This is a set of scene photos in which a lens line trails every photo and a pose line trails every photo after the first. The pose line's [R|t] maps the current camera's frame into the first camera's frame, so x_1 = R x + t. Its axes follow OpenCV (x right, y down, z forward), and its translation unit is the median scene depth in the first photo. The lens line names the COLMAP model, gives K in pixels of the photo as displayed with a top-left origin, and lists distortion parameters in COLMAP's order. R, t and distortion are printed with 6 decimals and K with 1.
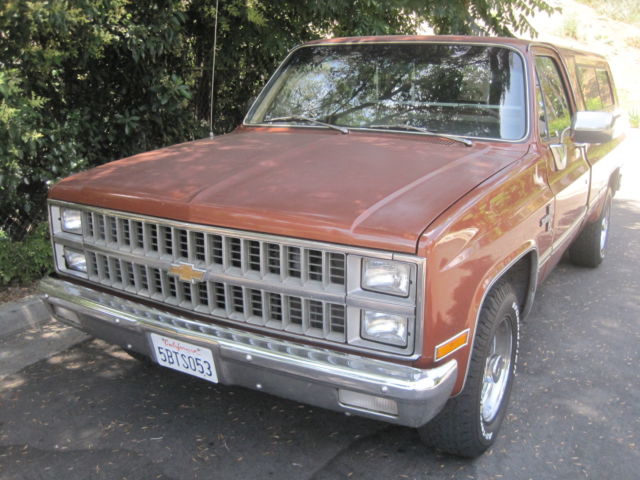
lens RADIAL K [[666.0, 0, 328.6], [0, 666.0, 225.0], [0, 0, 1]] dist [-0.130314, 0.000000]
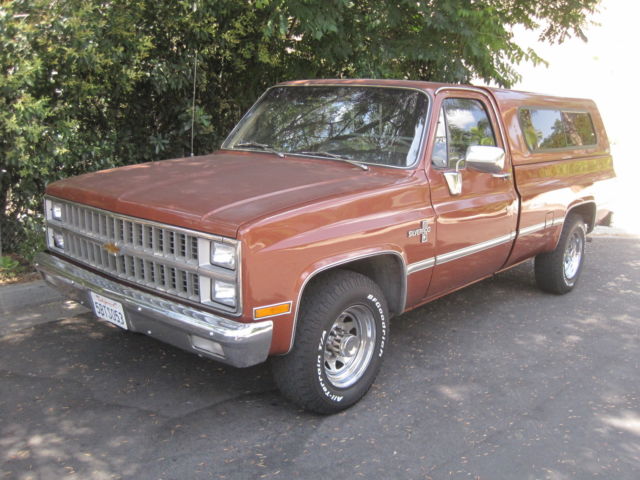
lens RADIAL K [[666.0, 0, 319.3], [0, 666.0, 233.0], [0, 0, 1]] dist [-0.130314, 0.000000]
pose [[0.982744, 0.059968, -0.174979, 0.454723], [-0.066512, 0.997280, -0.031771, 0.054401], [0.172597, 0.042861, 0.984059, -0.293500]]
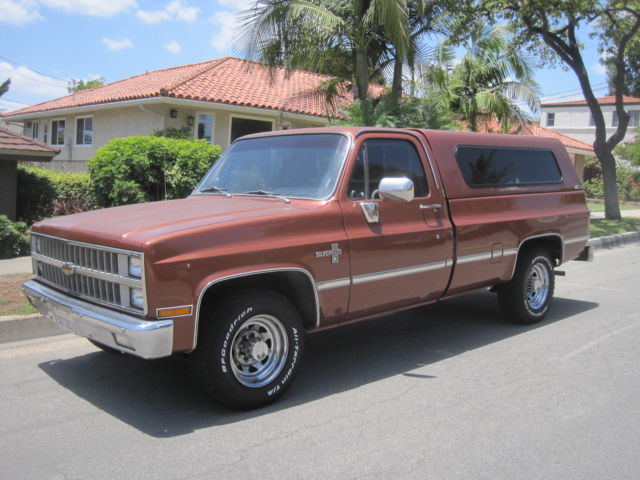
lens RADIAL K [[666.0, 0, 306.3], [0, 666.0, 243.3], [0, 0, 1]] dist [-0.130314, 0.000000]
pose [[0.950558, 0.020722, -0.309854, 0.895689], [-0.057000, 0.992462, -0.108489, 0.153698], [0.305271, 0.120787, 0.944574, -0.420783]]
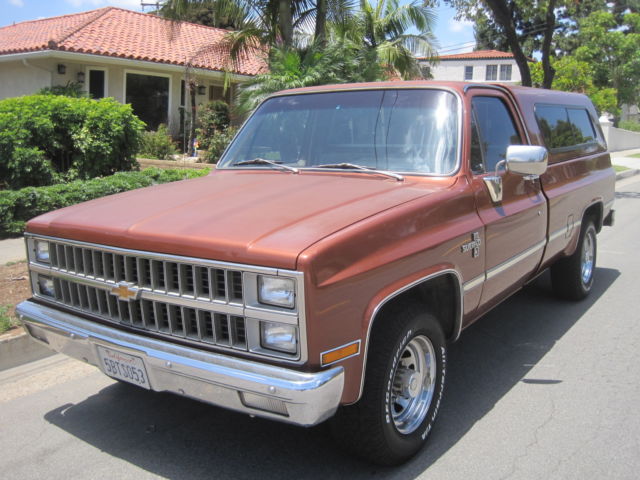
lens RADIAL K [[666.0, 0, 318.5], [0, 666.0, 227.6], [0, 0, 1]] dist [-0.130314, 0.000000]
pose [[0.995810, -0.015063, -0.090199, 0.226876], [0.008603, 0.997397, -0.071588, 0.044522], [0.091042, 0.070512, 0.993348, -0.116043]]
